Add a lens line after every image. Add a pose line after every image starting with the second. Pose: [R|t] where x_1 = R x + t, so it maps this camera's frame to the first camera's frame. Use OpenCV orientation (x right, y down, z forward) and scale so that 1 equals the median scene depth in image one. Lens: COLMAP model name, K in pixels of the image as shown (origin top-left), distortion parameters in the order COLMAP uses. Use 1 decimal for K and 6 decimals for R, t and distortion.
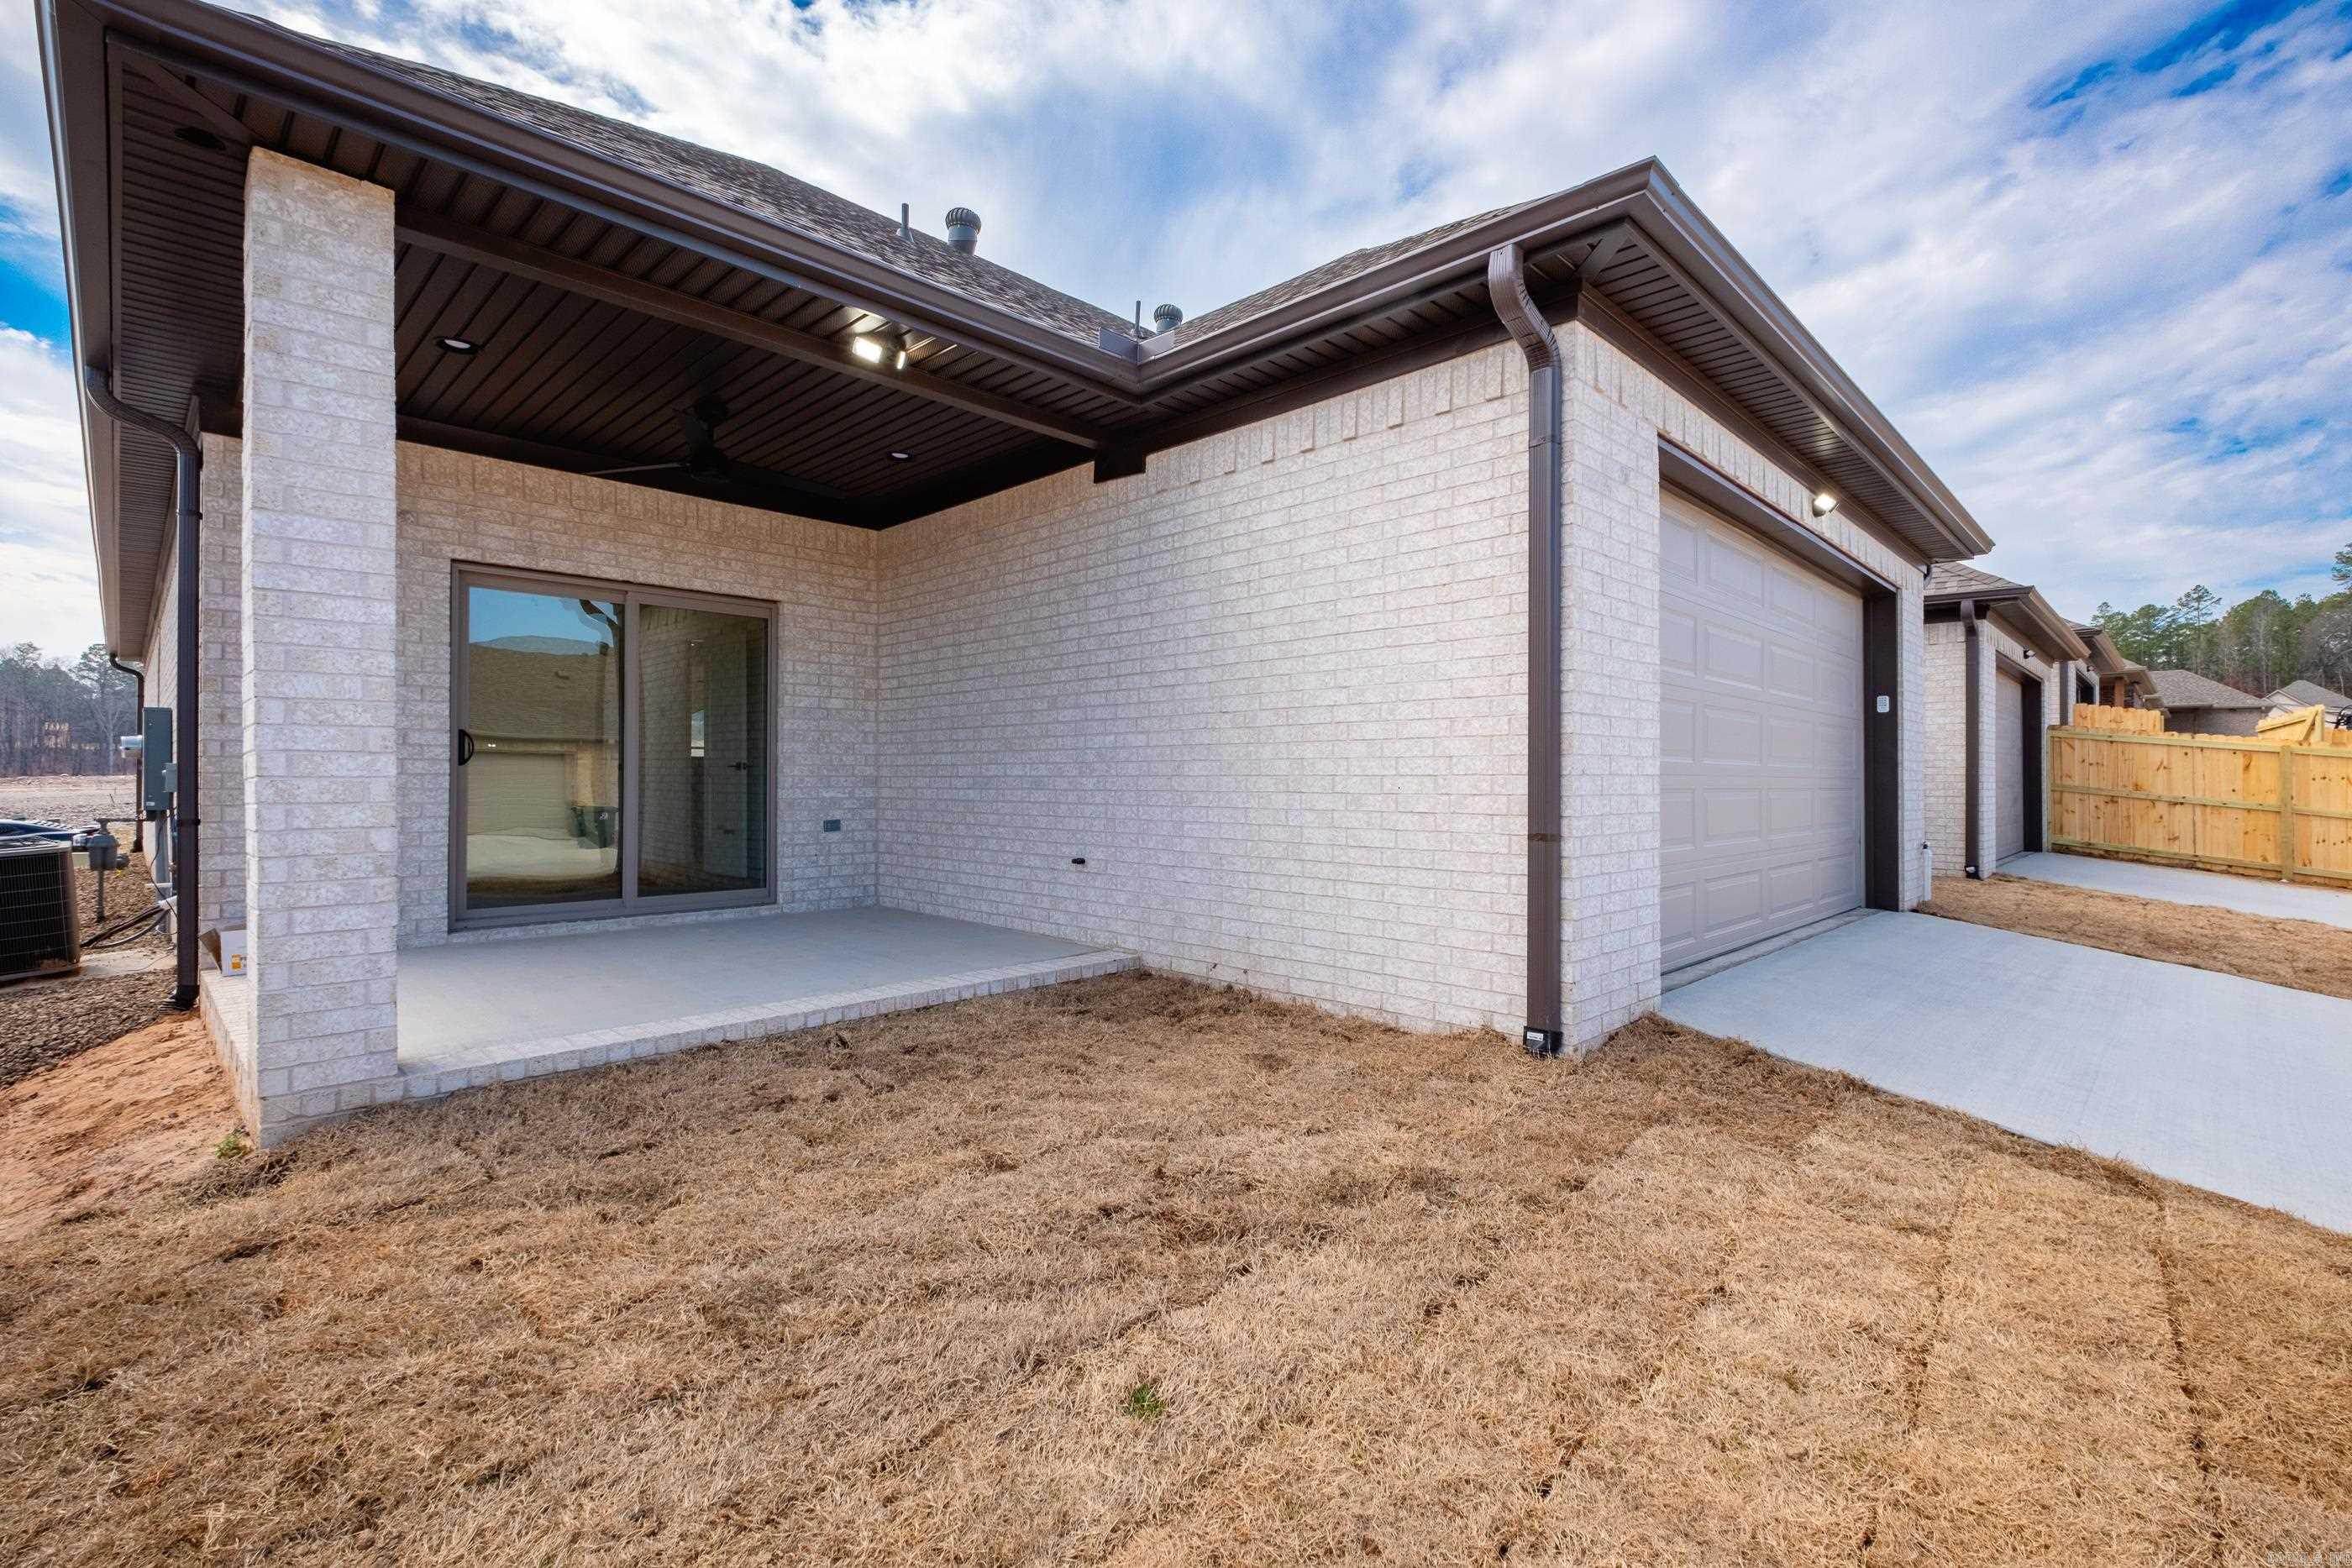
lens RADIAL K [[1020.7, 0, 1176.0], [0, 1020.7, 784.0], [0, 0, 1]] dist [0.000040, -0.001540]
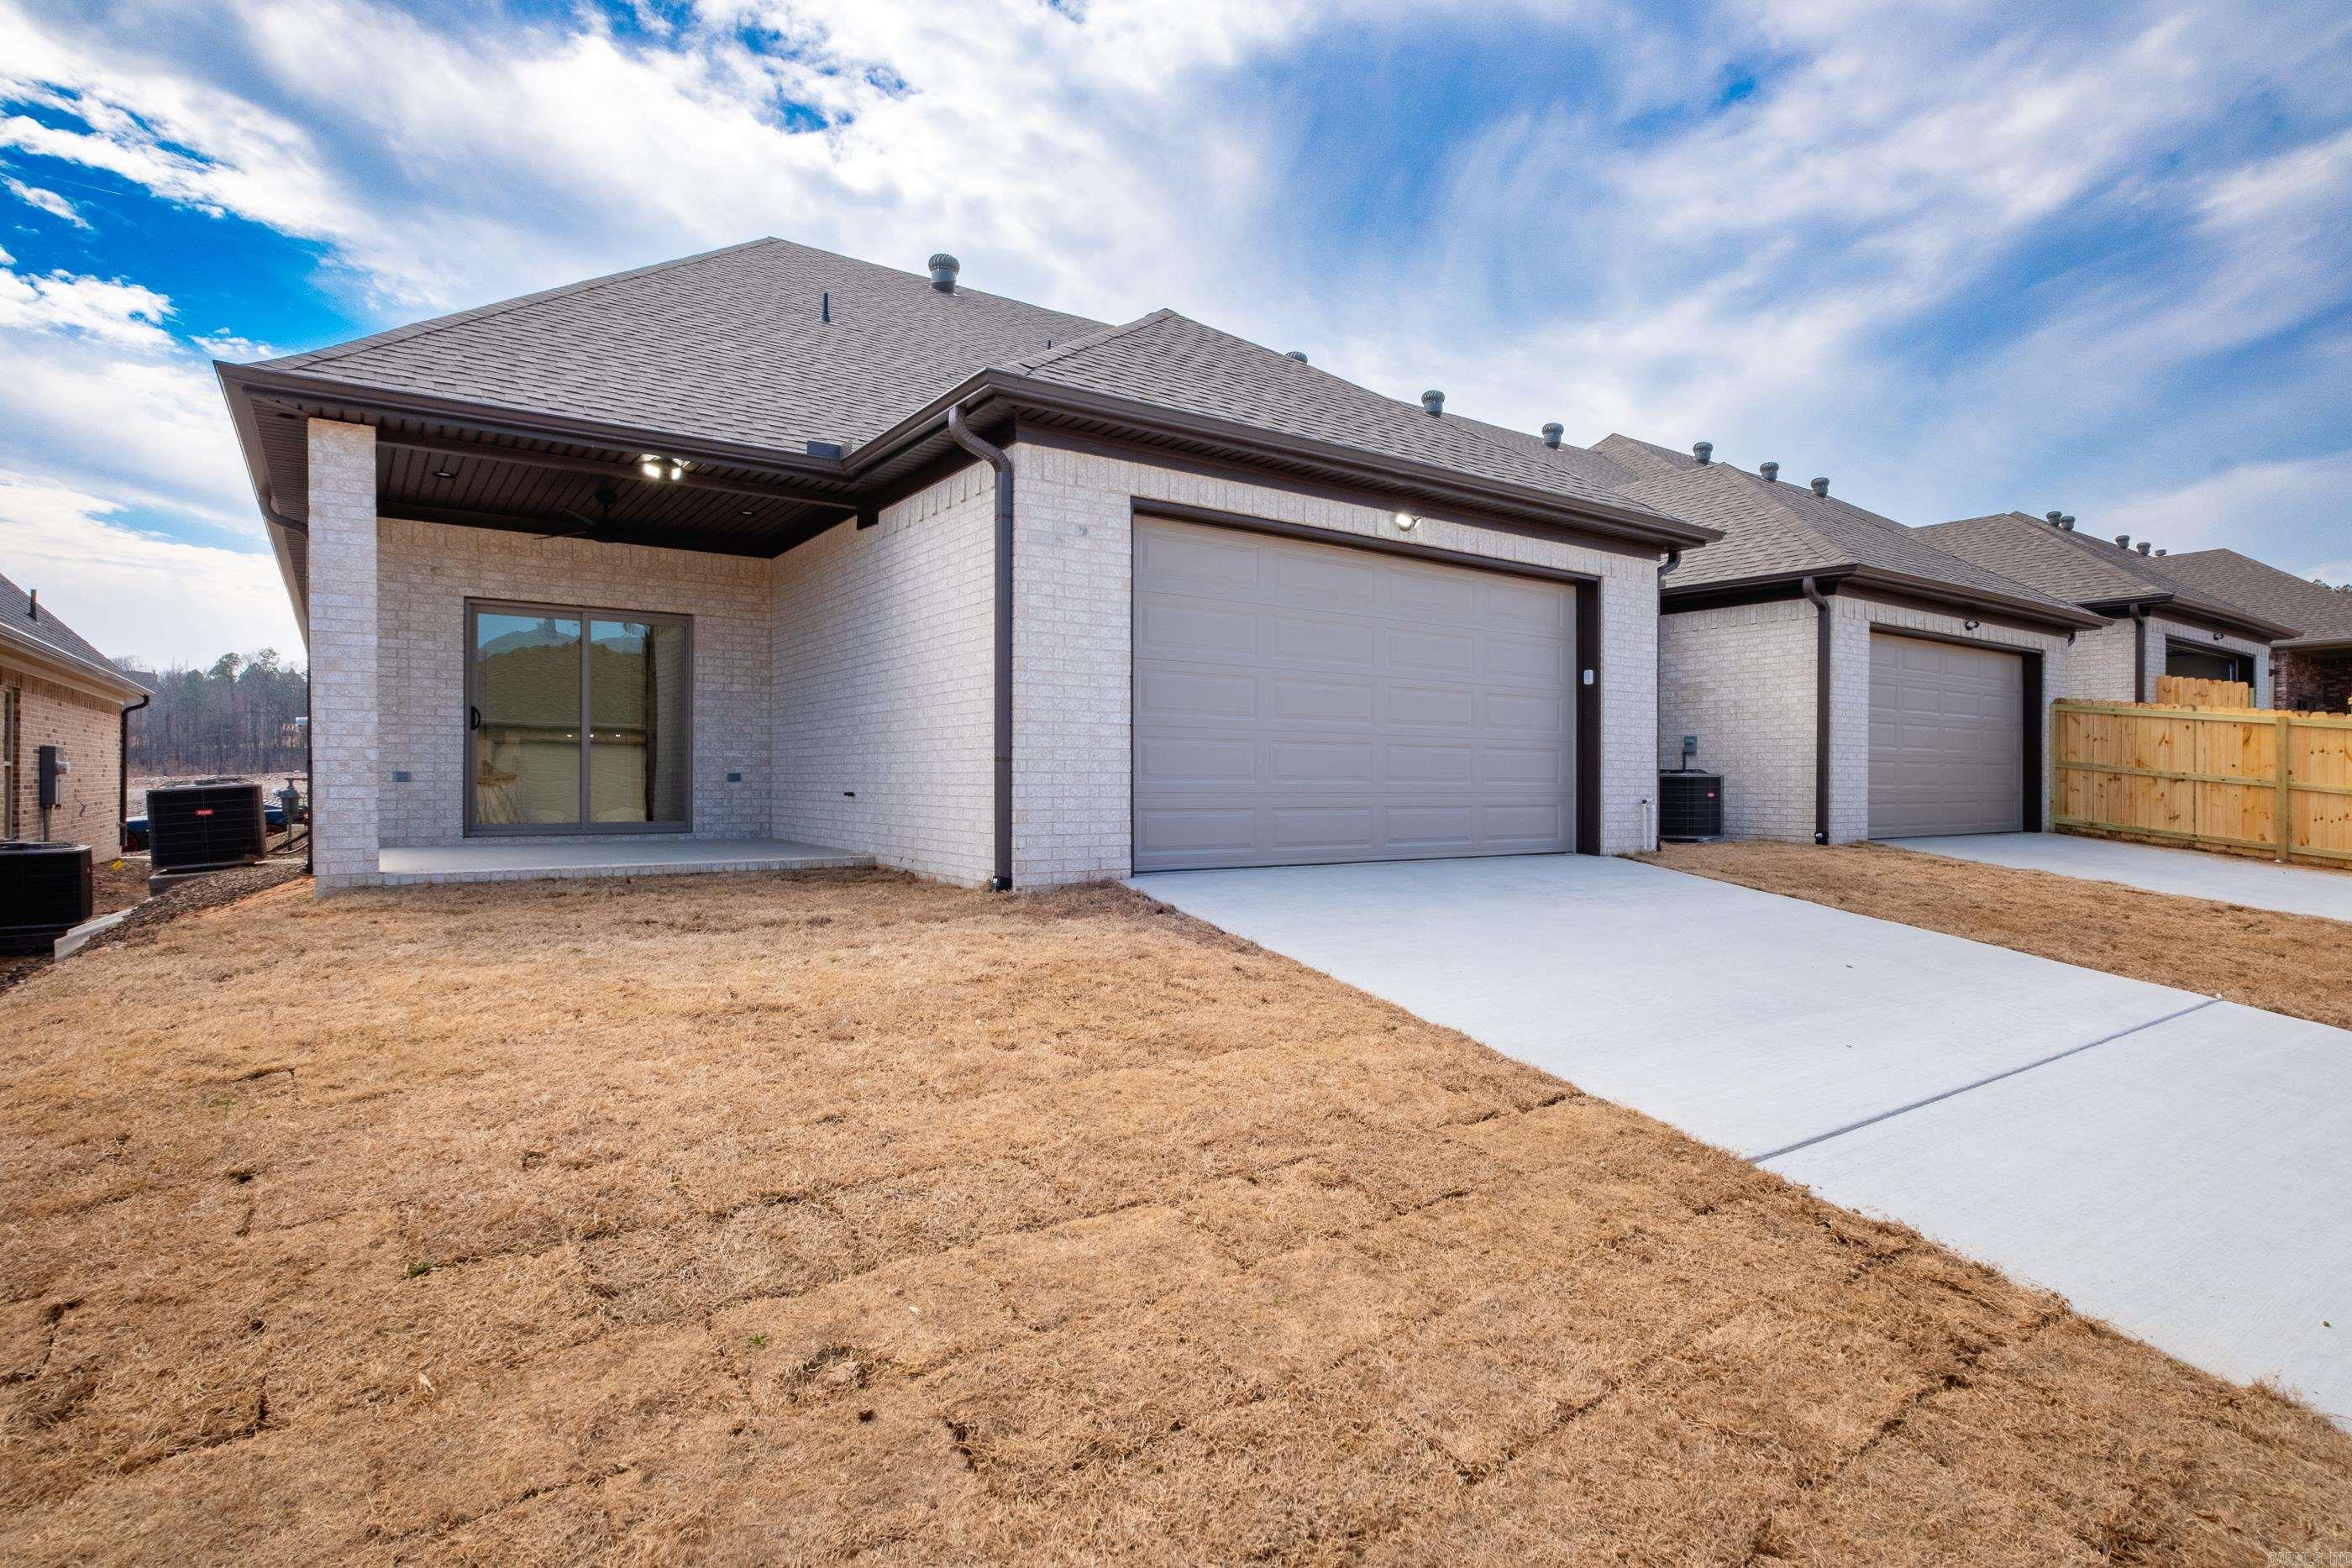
lens RADIAL K [[1159.6, 0, 1179.8], [0, 1159.6, 798.9], [0, 0, 1]] dist [-0.007507, 0.000237]
pose [[0.984037, 0.003667, -0.177927, 0.541534], [-0.001593, 0.999929, 0.011797, 0.051755], [0.177957, -0.011325, 0.983973, -0.432477]]
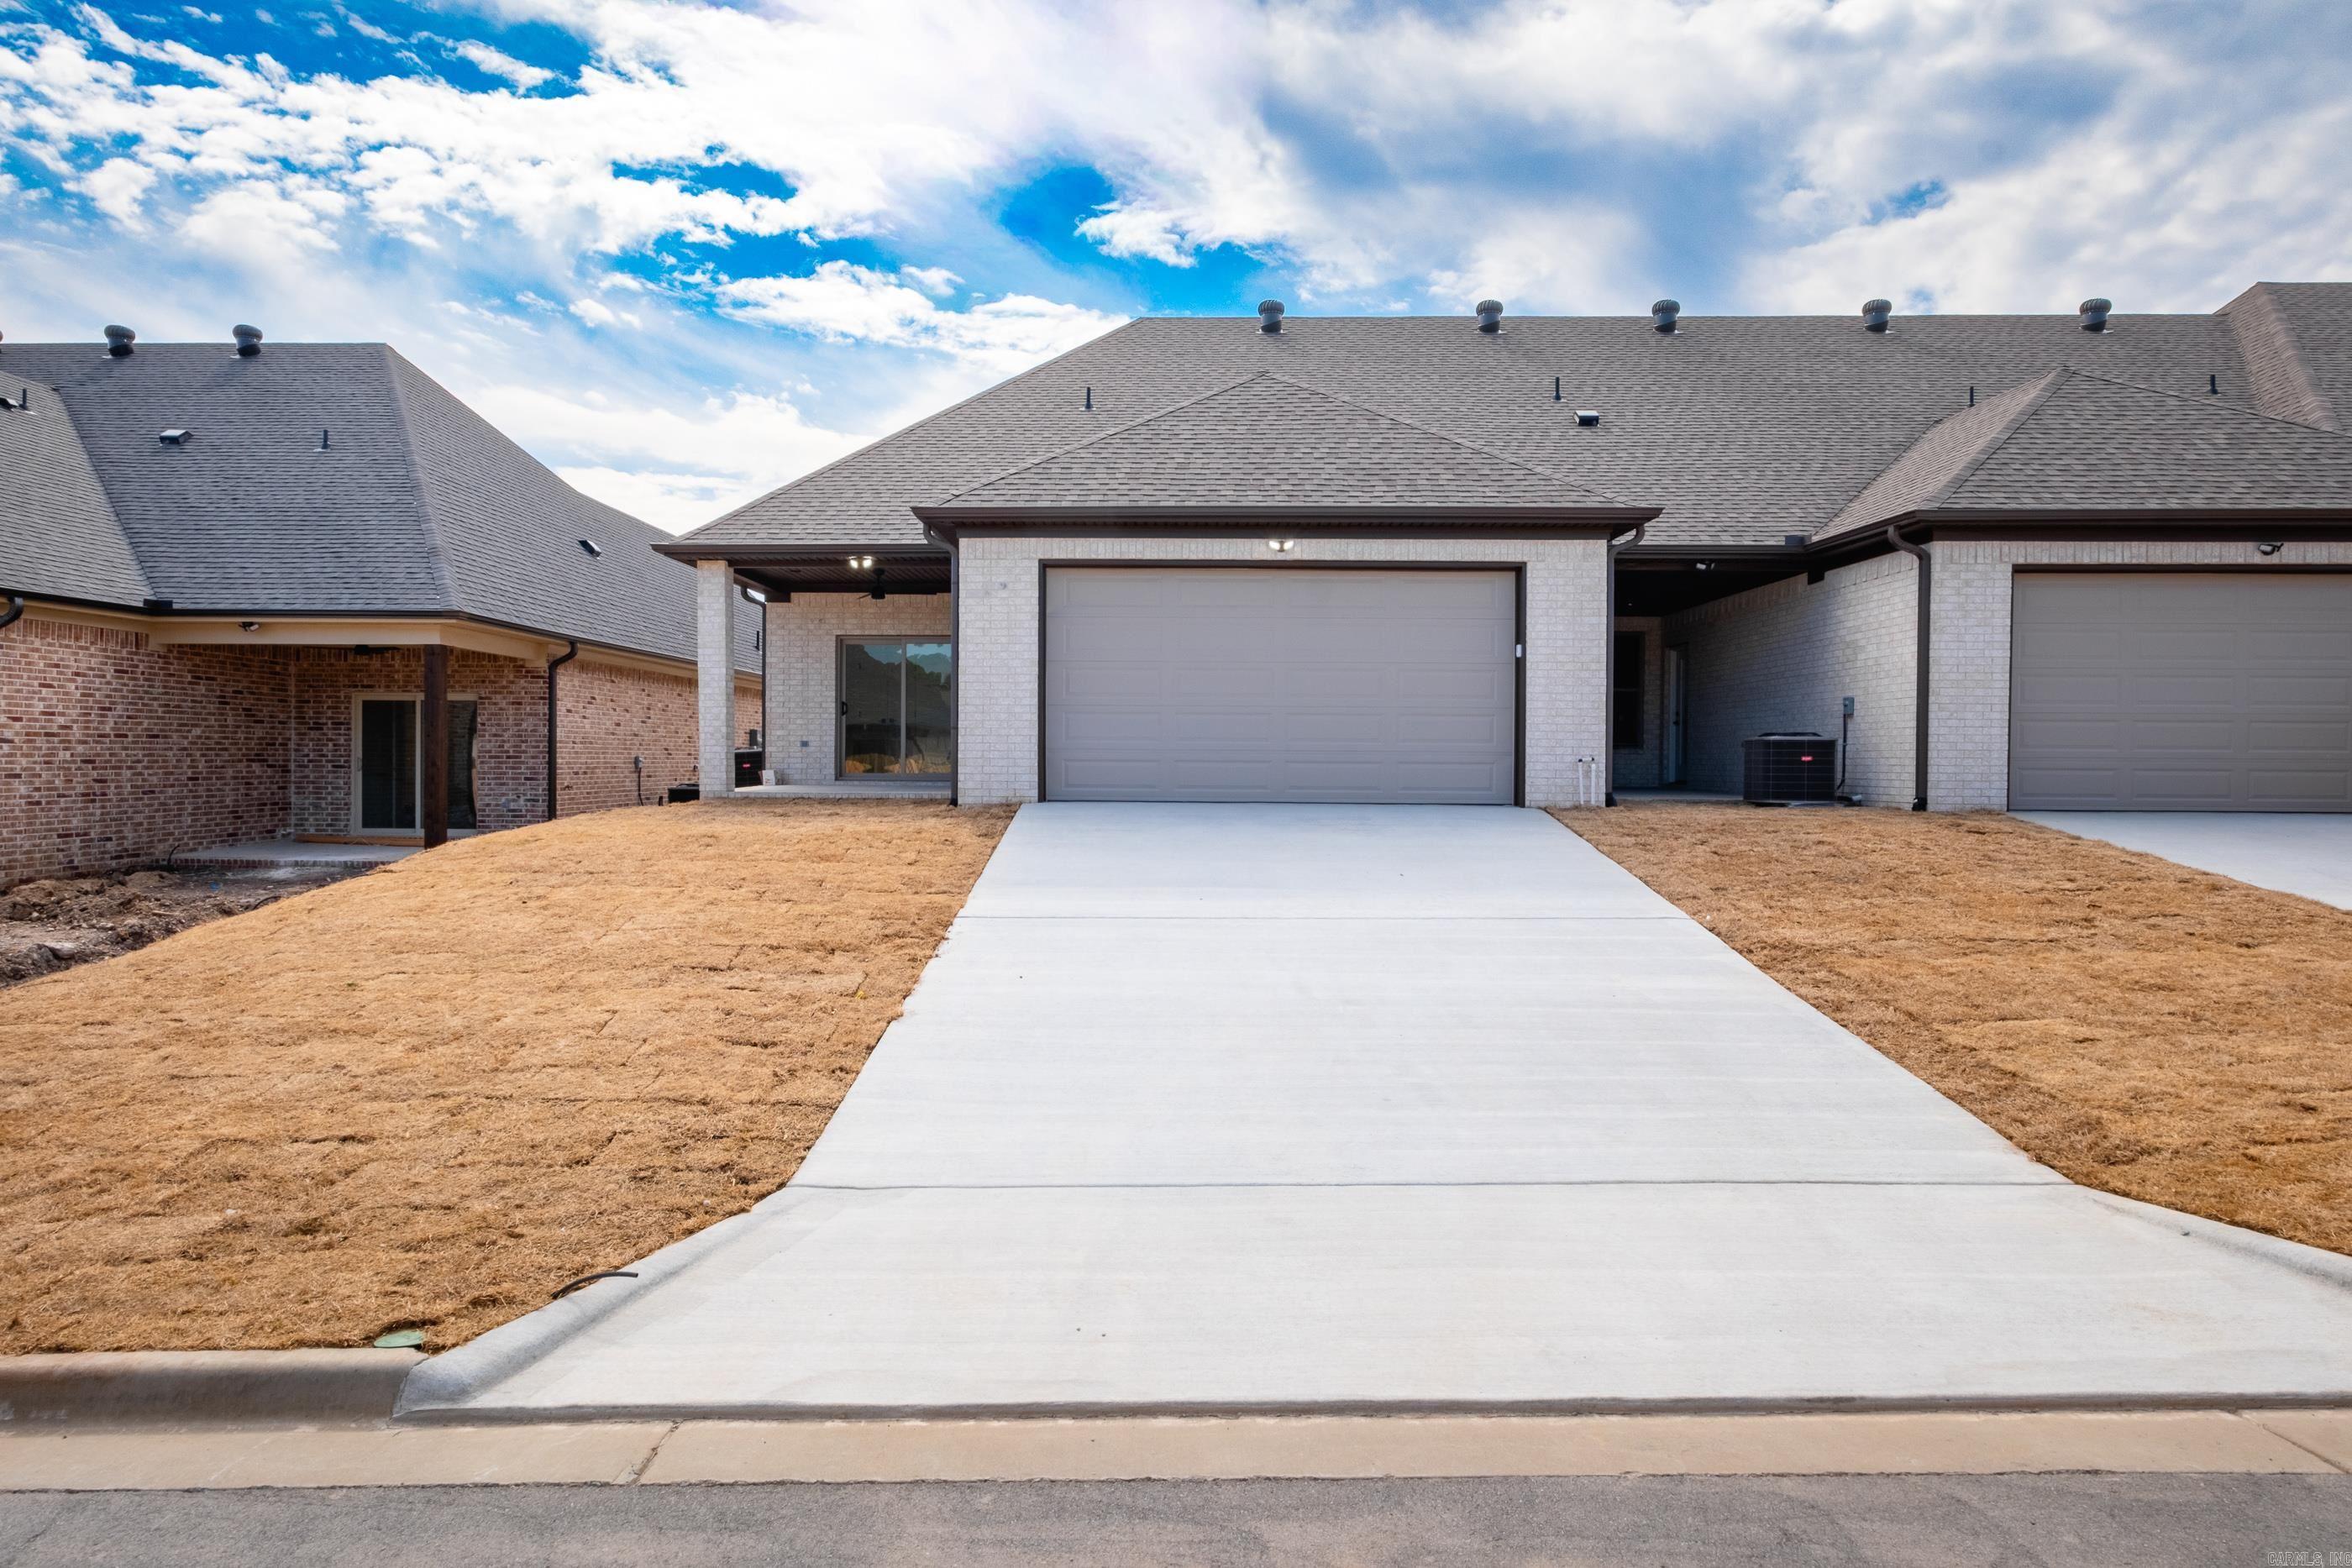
lens RADIAL K [[1346.8, 0, 1176.0], [0, 1346.8, 784.0], [0, 0, 1]] dist [-0.023237, 0.000344]
pose [[0.699747, 0.013484, -0.714263, 1.870307], [-0.005219, 0.999892, 0.013763, 0.083494], [0.714371, -0.005903, 0.699742, -0.614713]]
